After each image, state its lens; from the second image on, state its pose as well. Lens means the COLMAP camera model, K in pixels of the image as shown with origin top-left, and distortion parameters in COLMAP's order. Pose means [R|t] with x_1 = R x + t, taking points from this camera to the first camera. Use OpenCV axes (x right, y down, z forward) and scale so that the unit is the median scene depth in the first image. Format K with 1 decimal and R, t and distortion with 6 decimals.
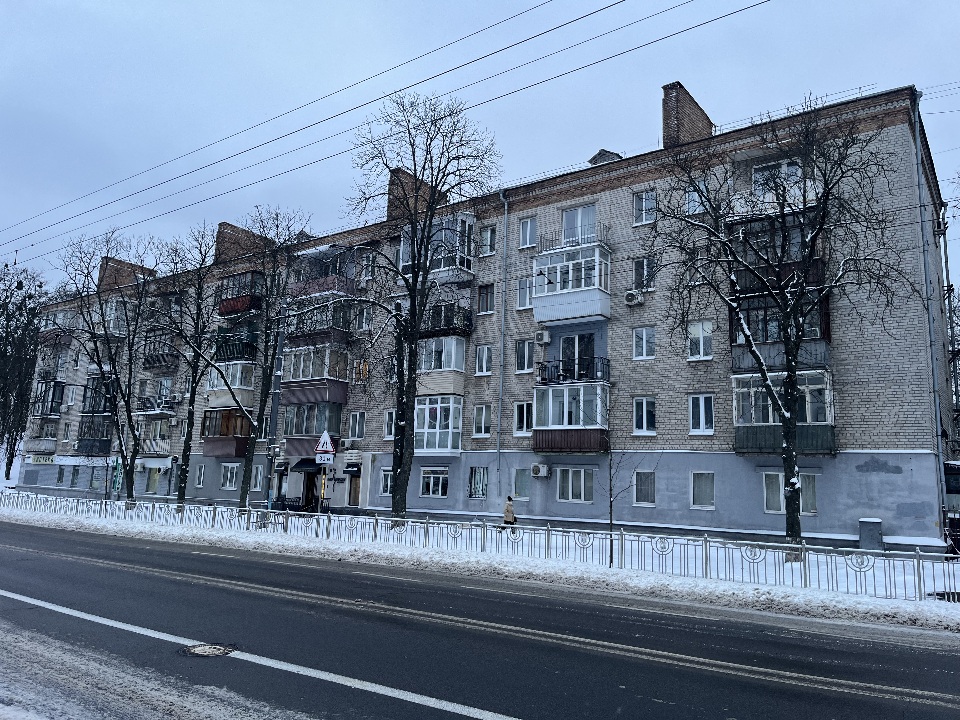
lens RADIAL K [[719.8, 0, 481.5], [0, 719.8, 341.9], [0, 0, 1]] dist [0.008766, 0.001530]
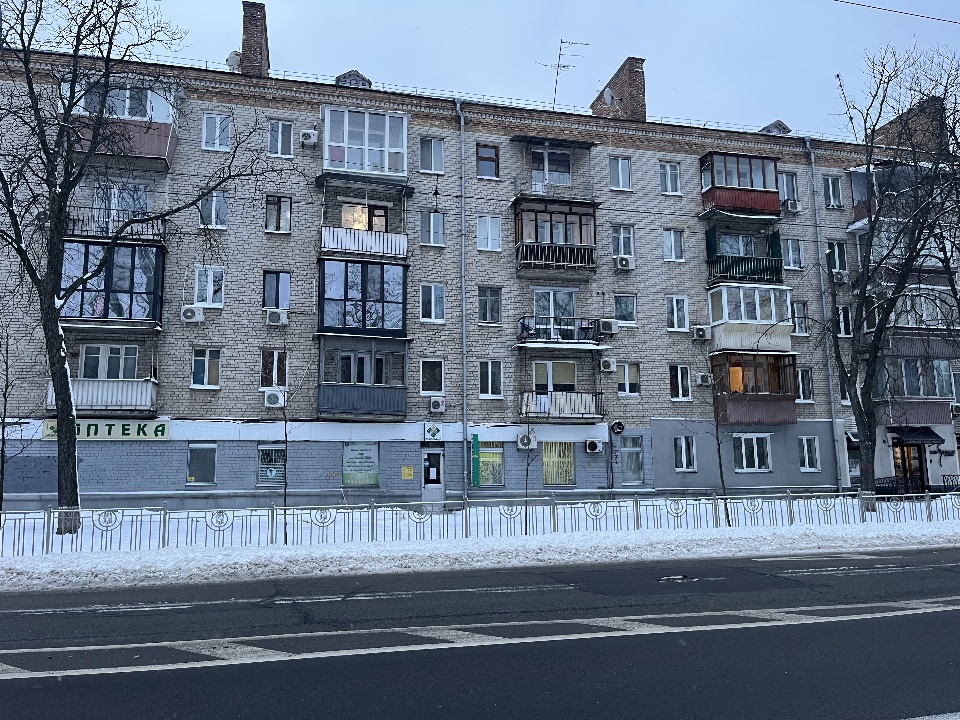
lens RADIAL K [[739.3, 0, 483.6], [0, 739.3, 360.0], [0, 0, 1]] dist [0.011506, -0.065135]
pose [[0.640980, 0.065334, 0.764772, -0.853812], [-0.120938, 0.992522, 0.016572, 0.096248], [-0.757970, -0.103113, 0.644088, 0.604726]]
